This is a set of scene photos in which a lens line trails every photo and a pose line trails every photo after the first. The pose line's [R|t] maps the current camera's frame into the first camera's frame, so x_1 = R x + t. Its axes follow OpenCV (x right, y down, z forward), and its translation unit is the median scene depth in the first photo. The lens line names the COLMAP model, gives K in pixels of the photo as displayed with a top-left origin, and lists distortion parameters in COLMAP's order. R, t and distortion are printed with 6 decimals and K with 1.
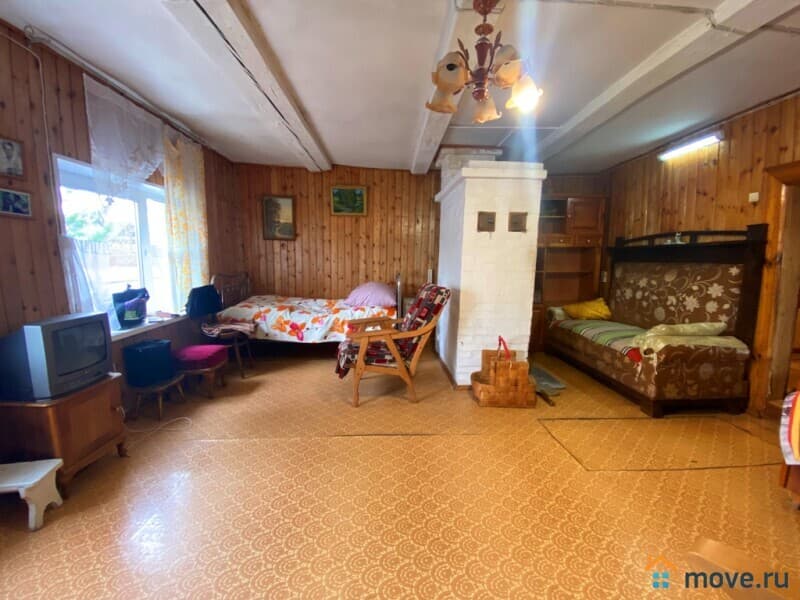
lens RADIAL K [[318.2, 0, 400.0], [0, 318.2, 300.0], [0, 0, 1]] dist [0.029199, -0.025049]
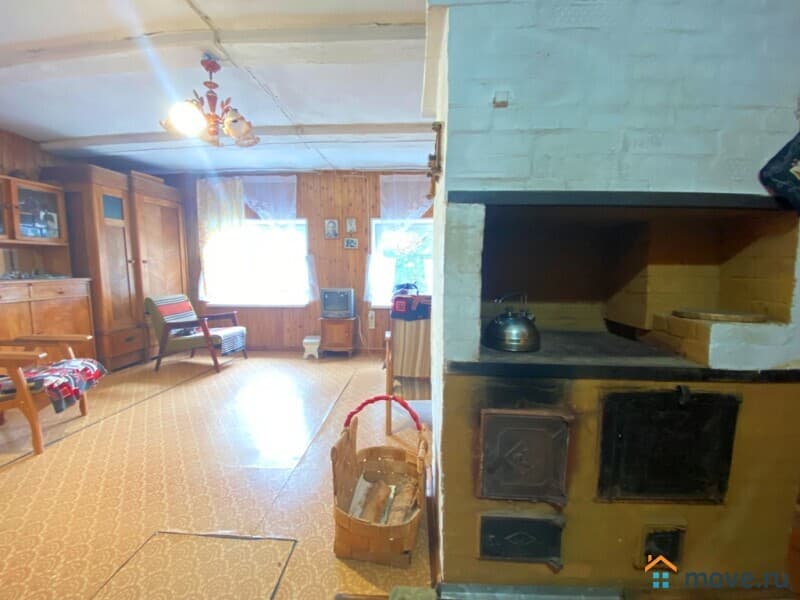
lens RADIAL K [[318.2, 0, 400.0], [0, 318.2, 300.0], [0, 0, 1]] dist [0.029199, -0.025049]
pose [[-0.092139, 0.076705, -0.992787, 1.281467], [-0.134734, 0.986899, 0.088755, -0.137078], [0.986589, 0.141940, -0.080597, 1.616839]]
